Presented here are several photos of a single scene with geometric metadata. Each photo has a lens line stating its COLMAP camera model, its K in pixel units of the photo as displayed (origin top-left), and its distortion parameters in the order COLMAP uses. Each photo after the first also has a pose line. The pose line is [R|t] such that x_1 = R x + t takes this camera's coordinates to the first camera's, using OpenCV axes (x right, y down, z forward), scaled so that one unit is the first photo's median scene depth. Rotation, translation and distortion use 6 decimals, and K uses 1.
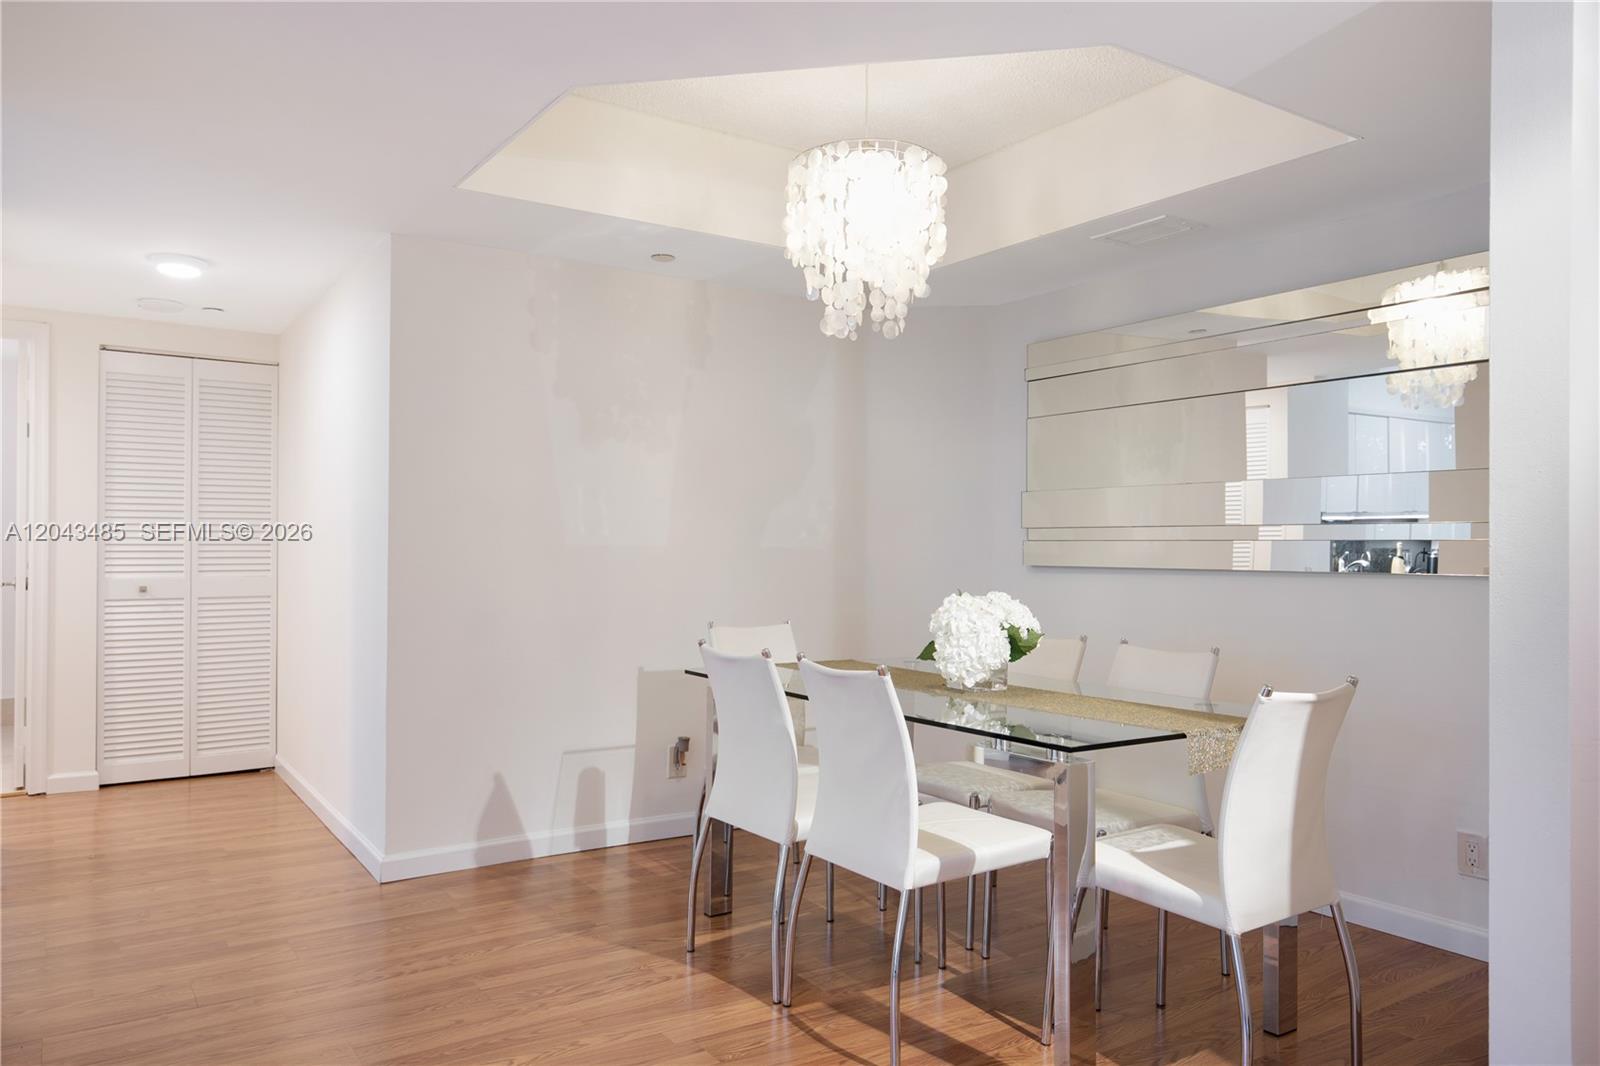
lens RADIAL K [[1127.6, 0, 783.1], [0, 1127.6, 535.9], [0, 0, 1]] dist [-0.009157, -0.003198]
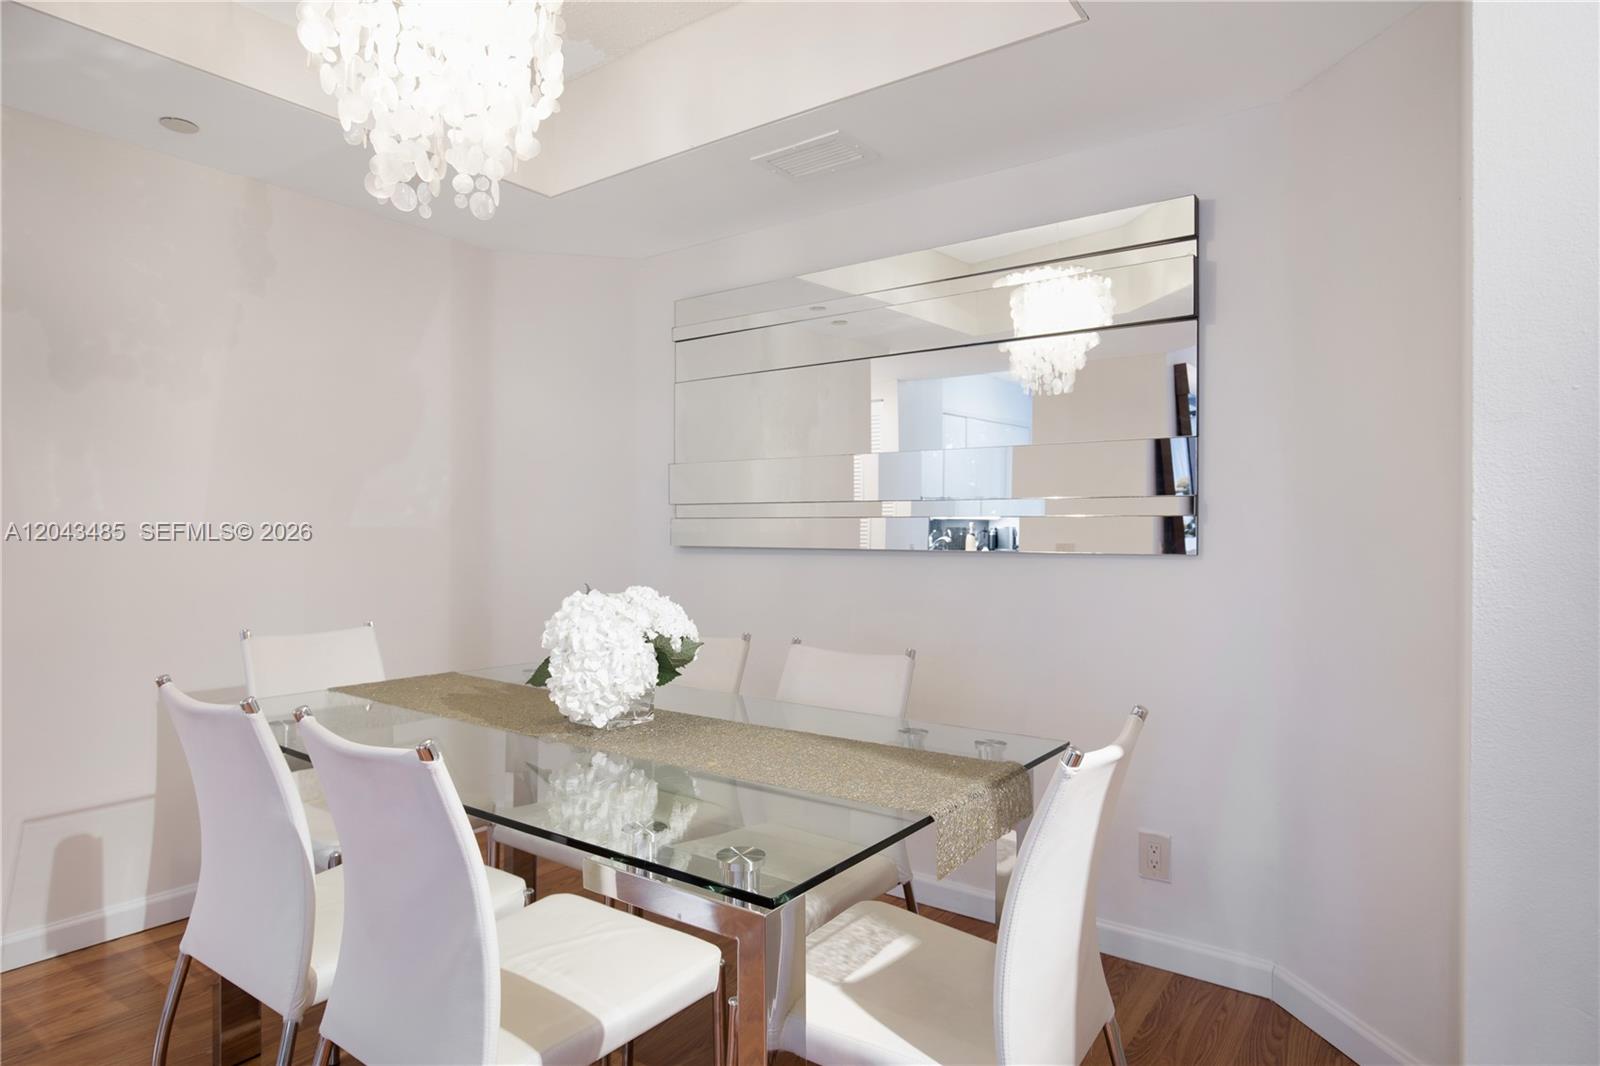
lens RADIAL K [[911.8, 0, 798.6], [0, 911.8, 537.4], [0, 0, 1]] dist [-0.005311, -0.000884]
pose [[0.937876, -0.006435, 0.346912, 0.083730], [-0.000818, 0.999784, 0.020758, 0.005801], [-0.346971, -0.019752, 0.937668, 0.420758]]
